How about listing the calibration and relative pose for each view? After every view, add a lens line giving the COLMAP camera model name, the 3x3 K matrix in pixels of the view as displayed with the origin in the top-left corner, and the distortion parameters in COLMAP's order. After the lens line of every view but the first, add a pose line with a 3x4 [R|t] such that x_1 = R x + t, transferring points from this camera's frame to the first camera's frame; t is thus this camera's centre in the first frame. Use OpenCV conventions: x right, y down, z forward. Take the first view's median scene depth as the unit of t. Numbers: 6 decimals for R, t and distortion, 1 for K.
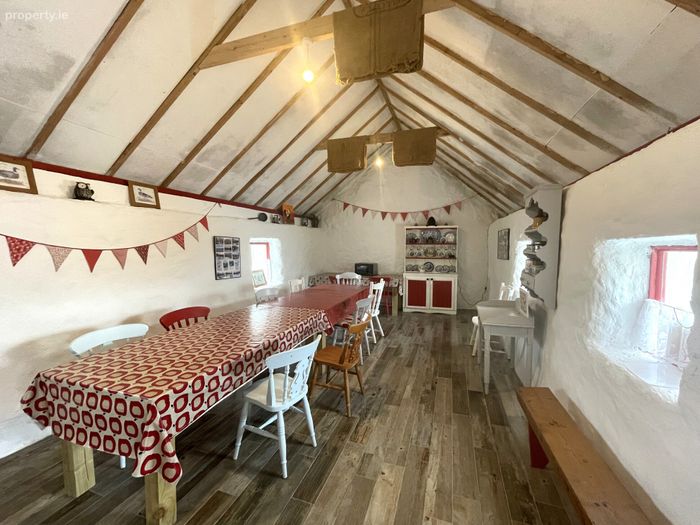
lens RADIAL K [[292.8, 0, 349.3], [0, 292.8, 262.5], [0, 0, 1]] dist [-0.002488, -0.000736]
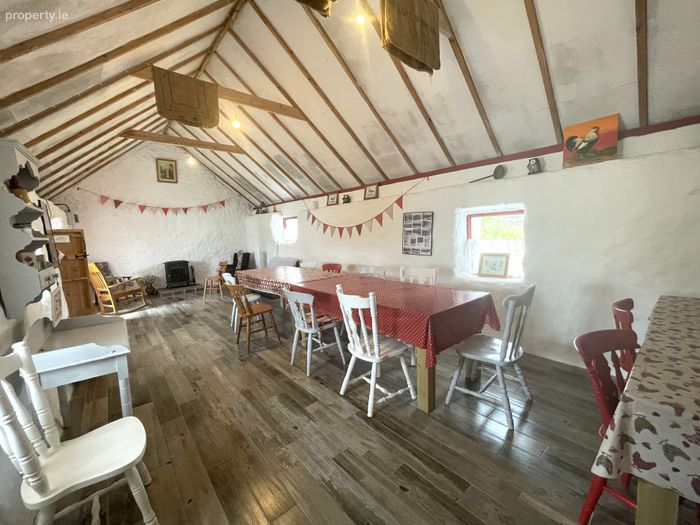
lens RADIAL K [[292.8, 0, 351.0], [0, 292.8, 263.3], [0, 0, 1]] dist [-0.002488, -0.000736]
pose [[-0.515617, 0.117978, -0.848658, 0.575665], [-0.009650, 0.989613, 0.143436, -0.060189], [0.856765, 0.082148, -0.509122, 1.393738]]
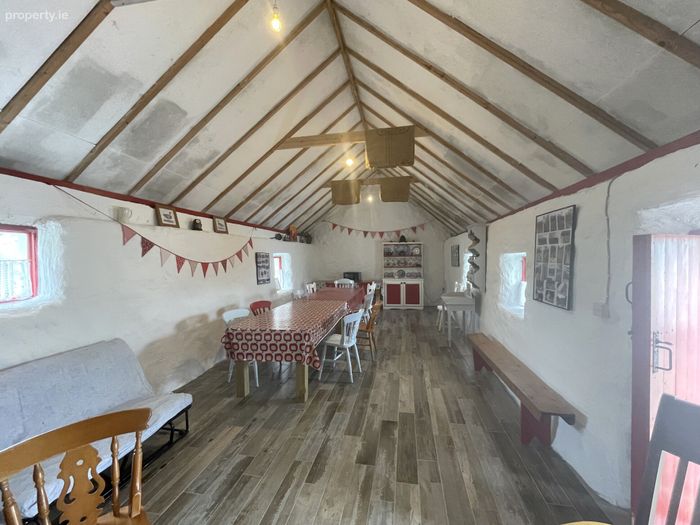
lens RADIAL K [[292.8, 0, 349.6], [0, 292.8, 263.0], [0, 0, 1]] dist [-0.002488, -0.000736]
pose [[0.989472, -0.014411, 0.144007, -0.228460], [0.020148, 0.999057, -0.038460, 0.020279], [-0.143317, 0.040956, 0.988829, -0.405107]]
